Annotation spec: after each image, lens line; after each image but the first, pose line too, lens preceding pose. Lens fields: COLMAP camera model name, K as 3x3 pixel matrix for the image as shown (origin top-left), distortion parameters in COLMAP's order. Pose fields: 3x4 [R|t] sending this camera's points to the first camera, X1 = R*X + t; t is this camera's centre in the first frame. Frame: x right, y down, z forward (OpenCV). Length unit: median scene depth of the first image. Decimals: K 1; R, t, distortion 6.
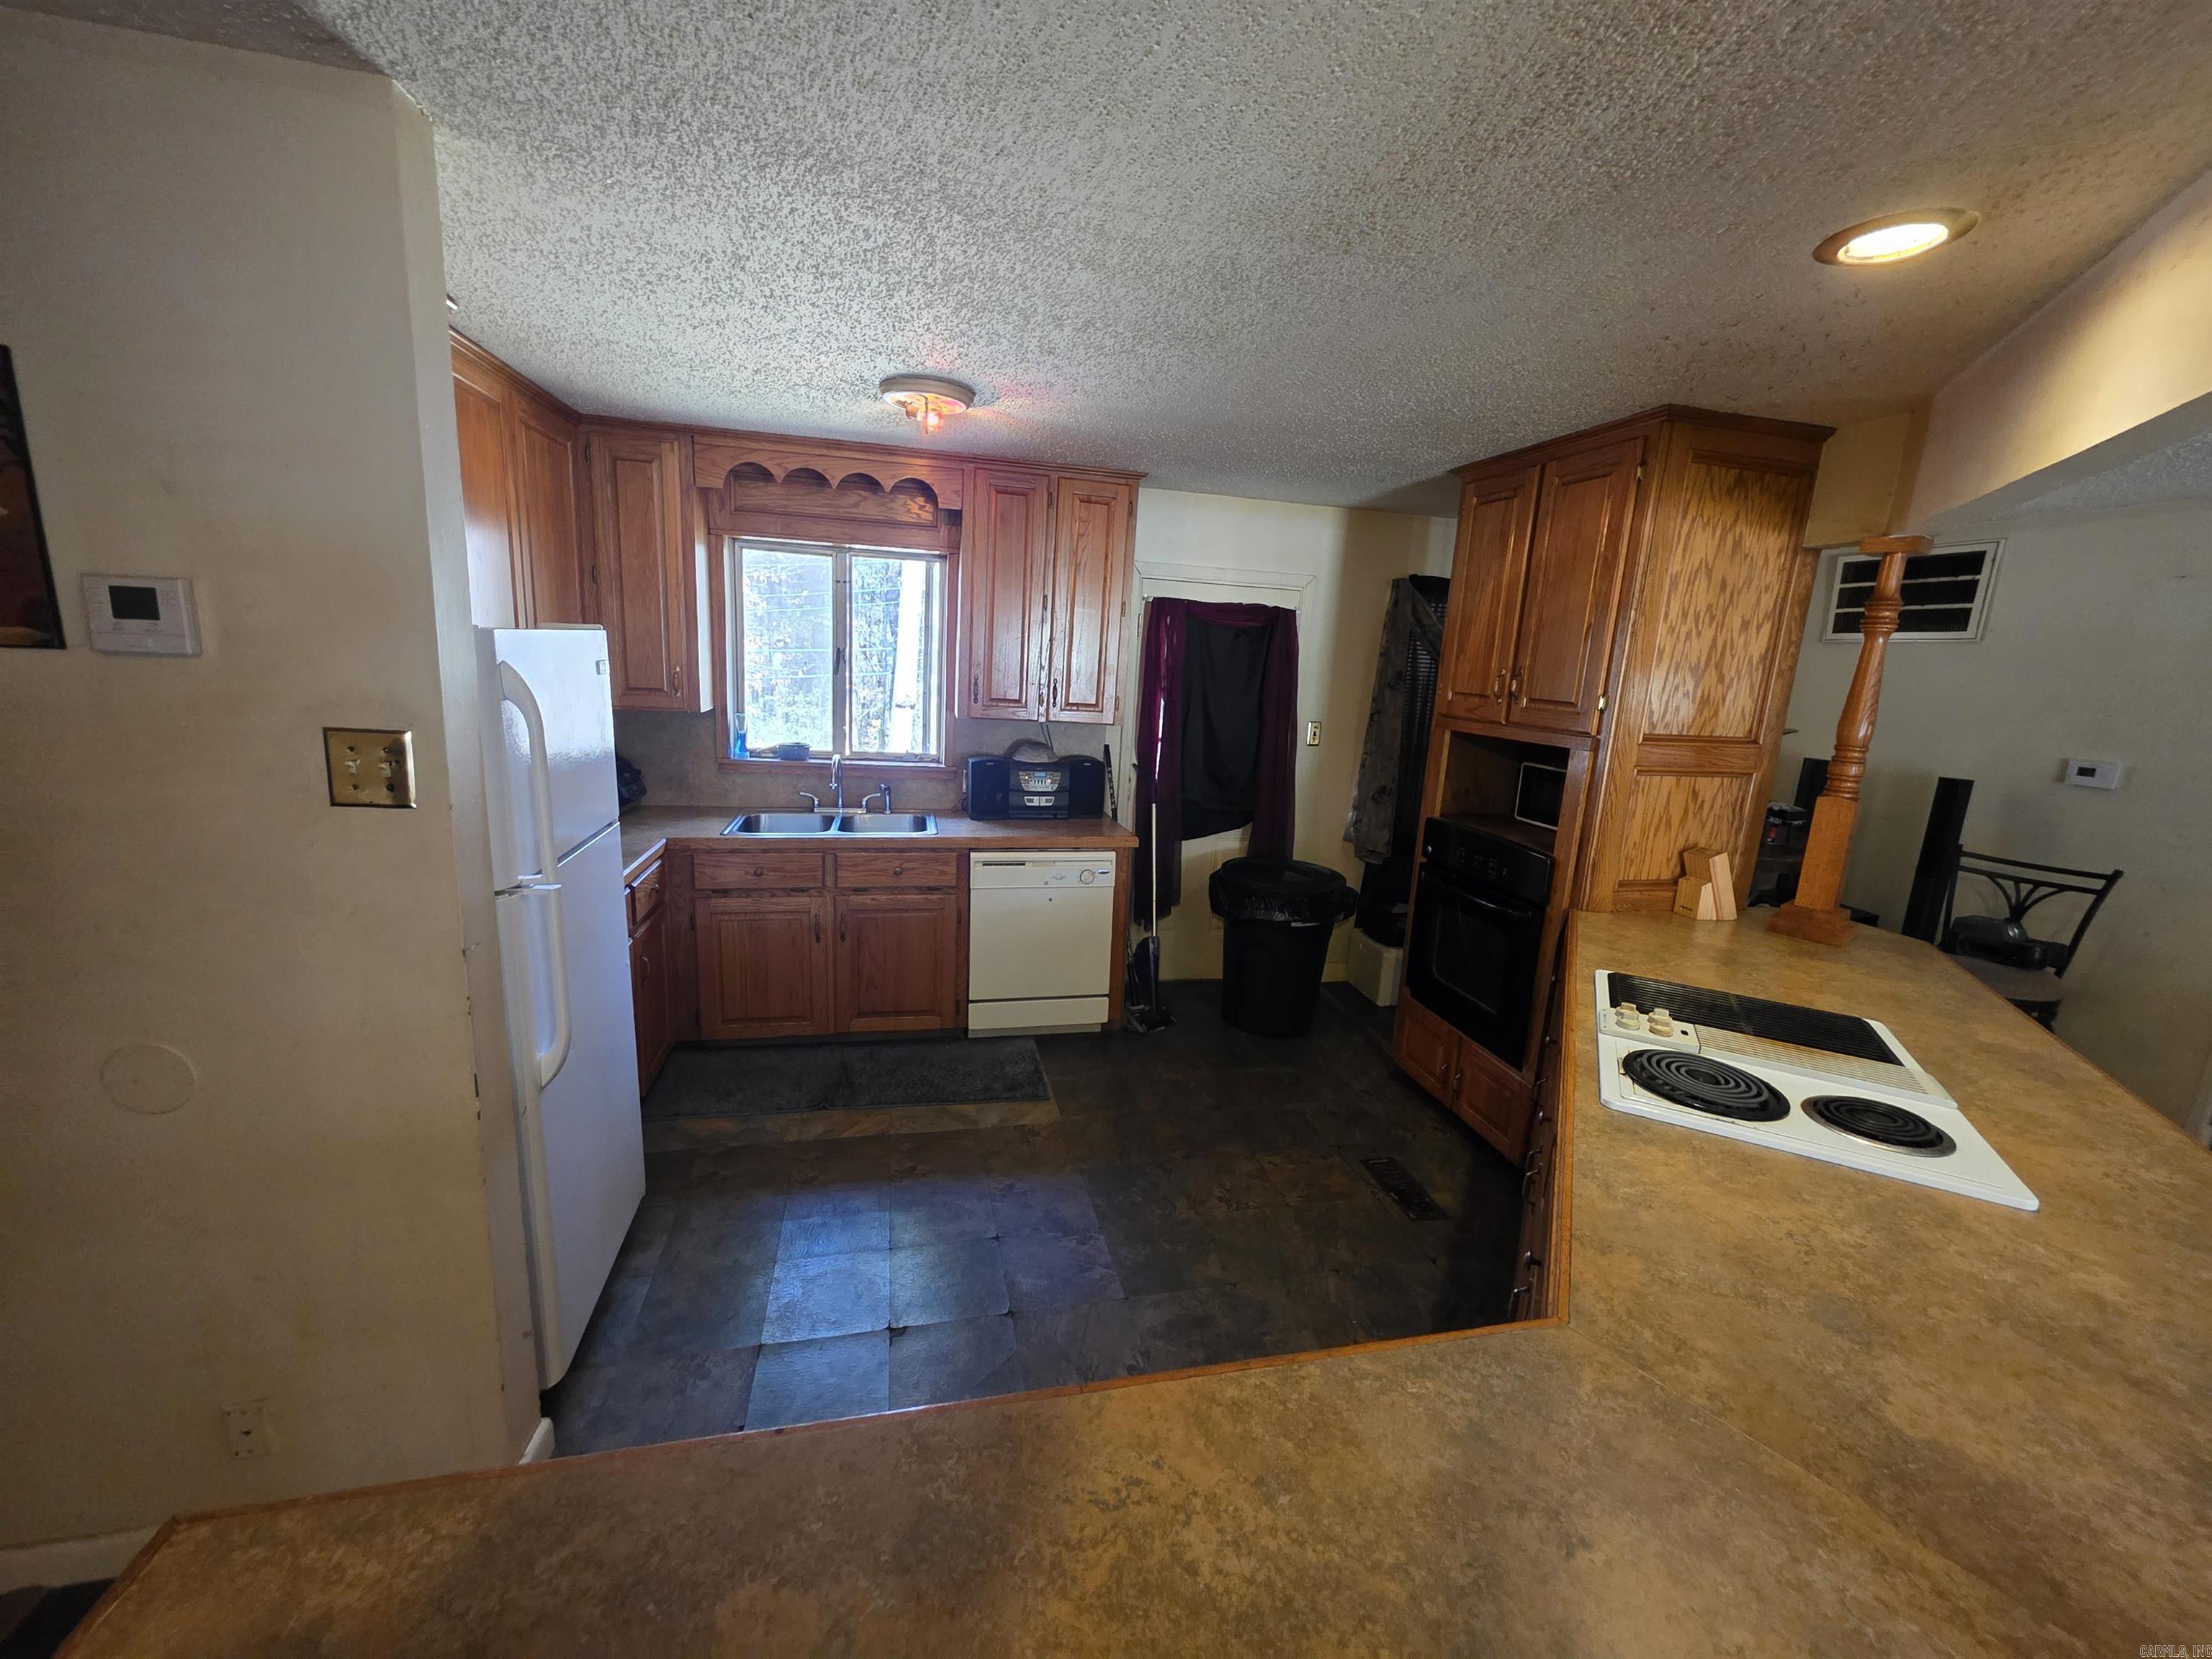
lens RADIAL K [[885.6, 0, 1113.2], [0, 885.6, 830.7], [0, 0, 1]] dist [-0.001721, 0.000212]
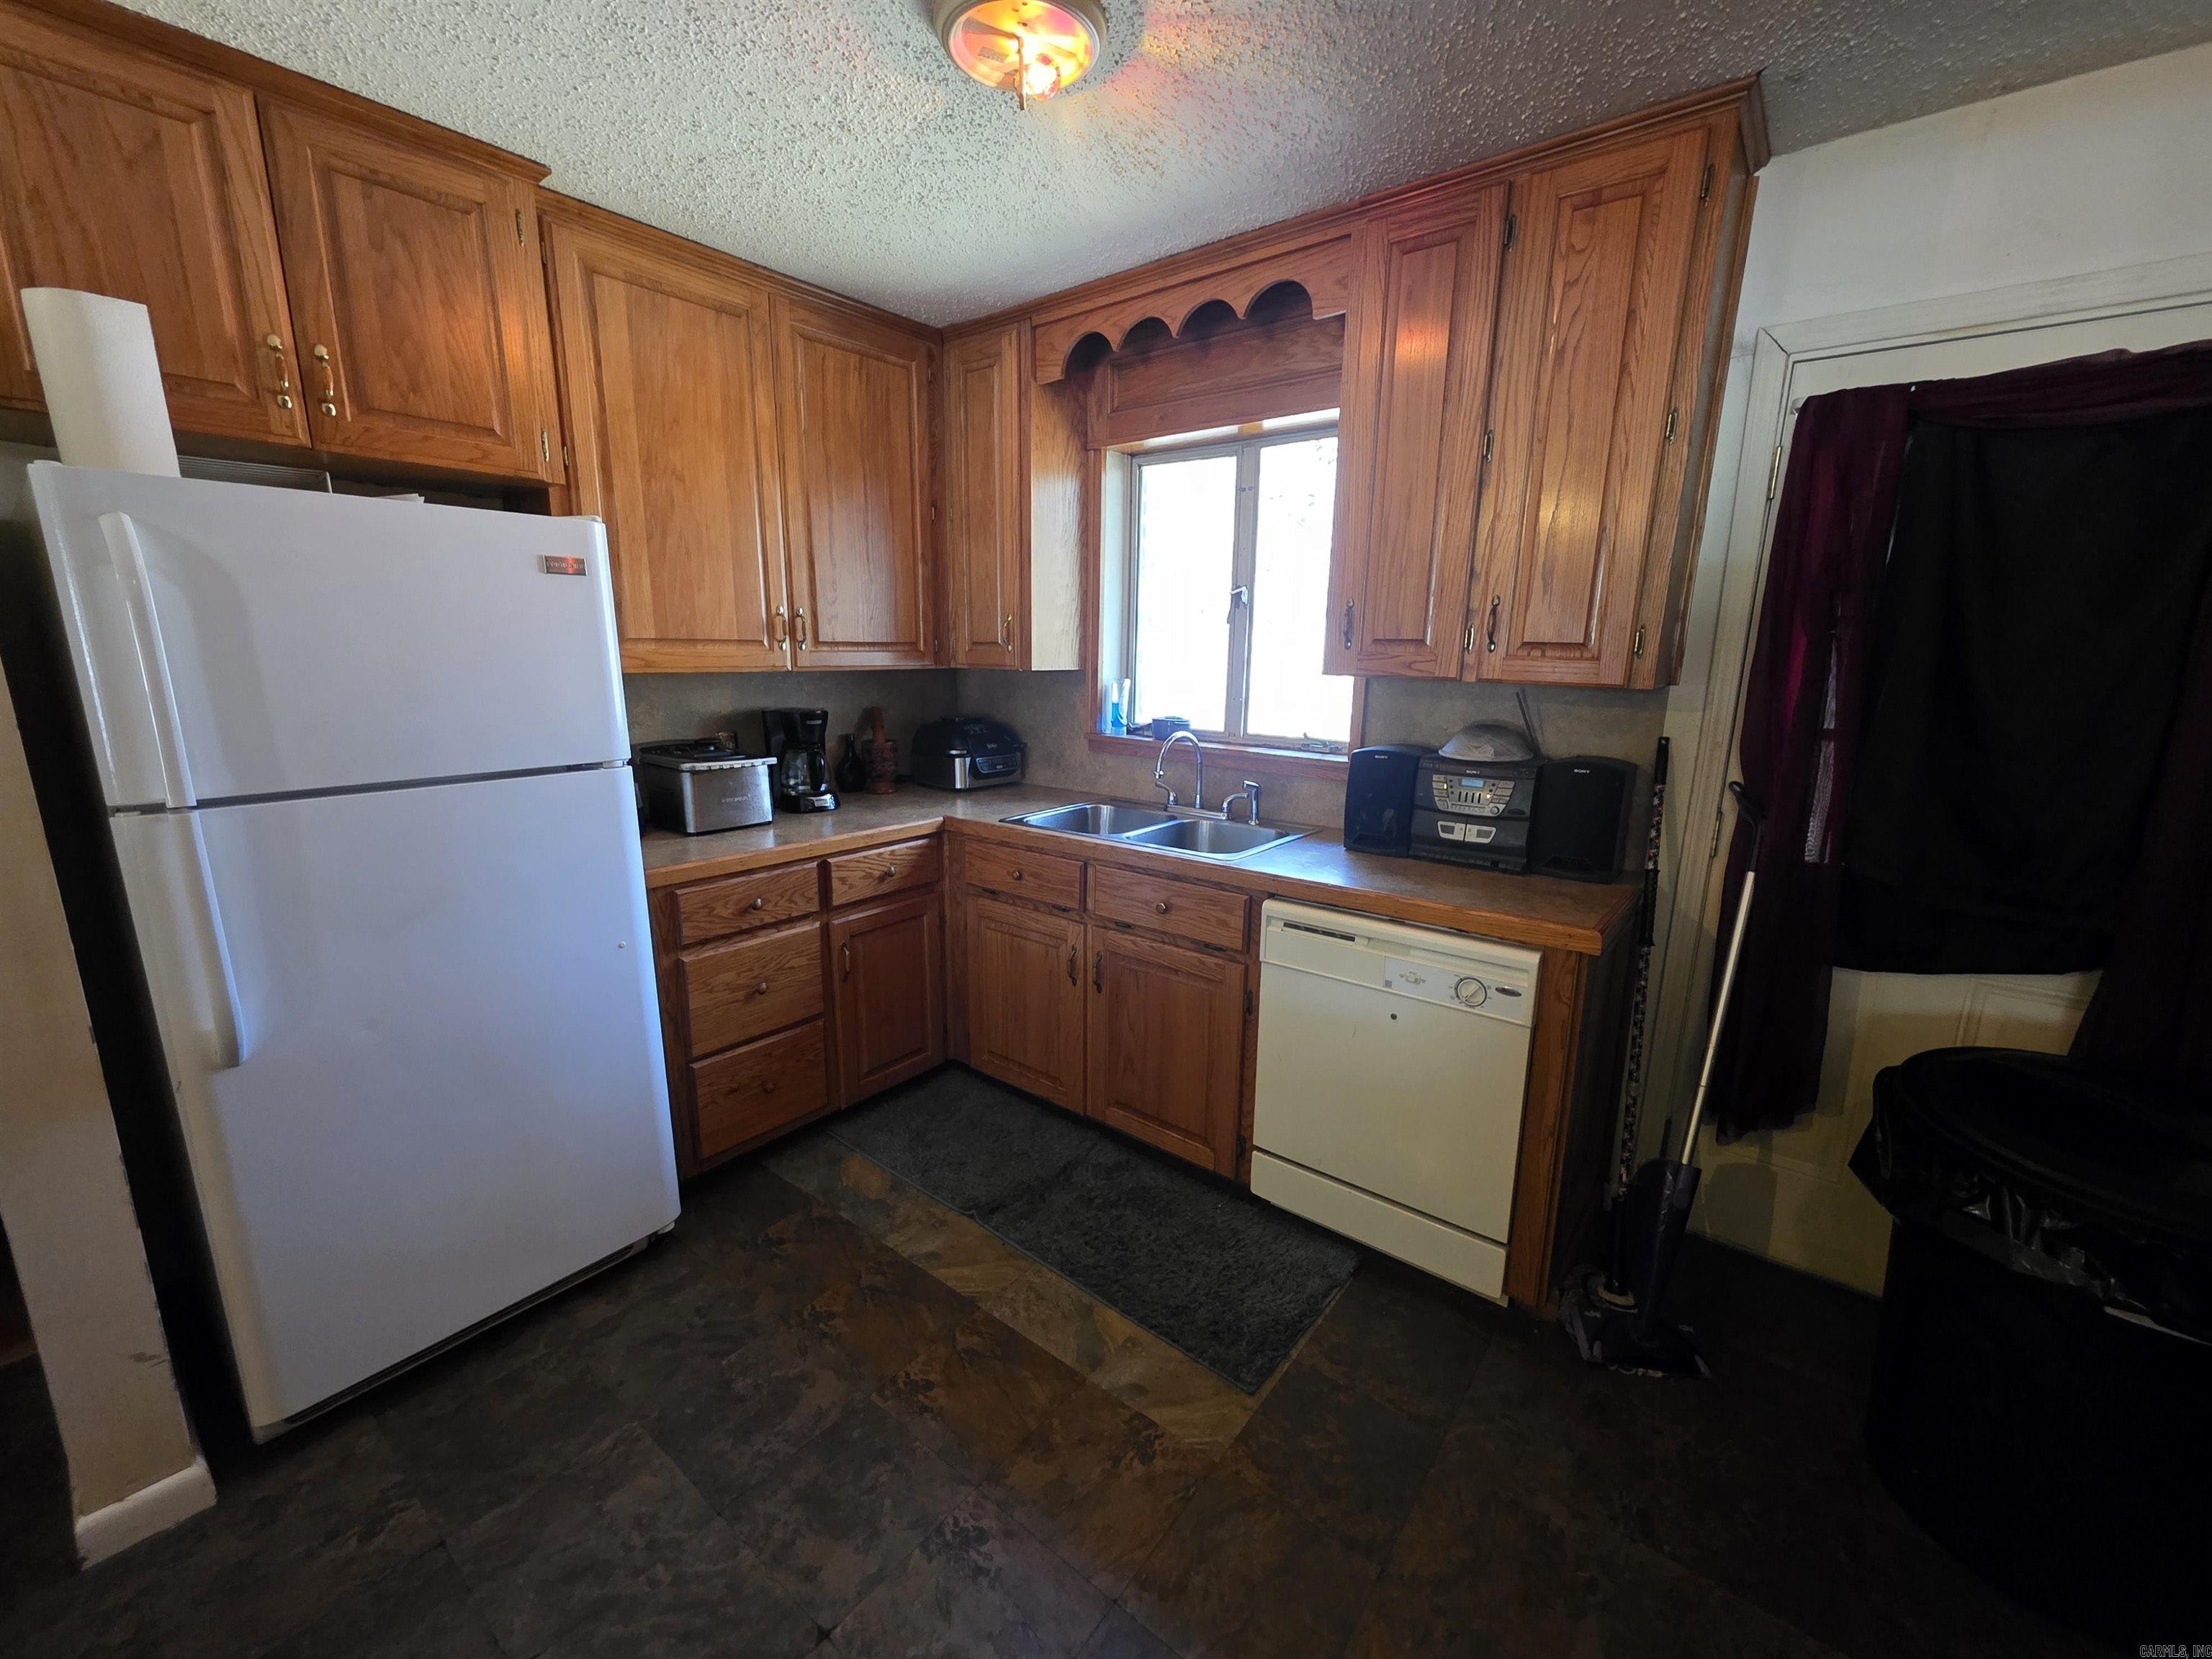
lens RADIAL K [[885.6, 0, 1105.2], [0, 885.6, 836.7], [0, 0, 1]] dist [-0.001721, 0.000212]
pose [[0.618166, 0.118793, -0.777020, 0.216410], [-0.133619, 0.990008, 0.045053, -0.027948], [0.774608, 0.075974, 0.627862, 0.536303]]
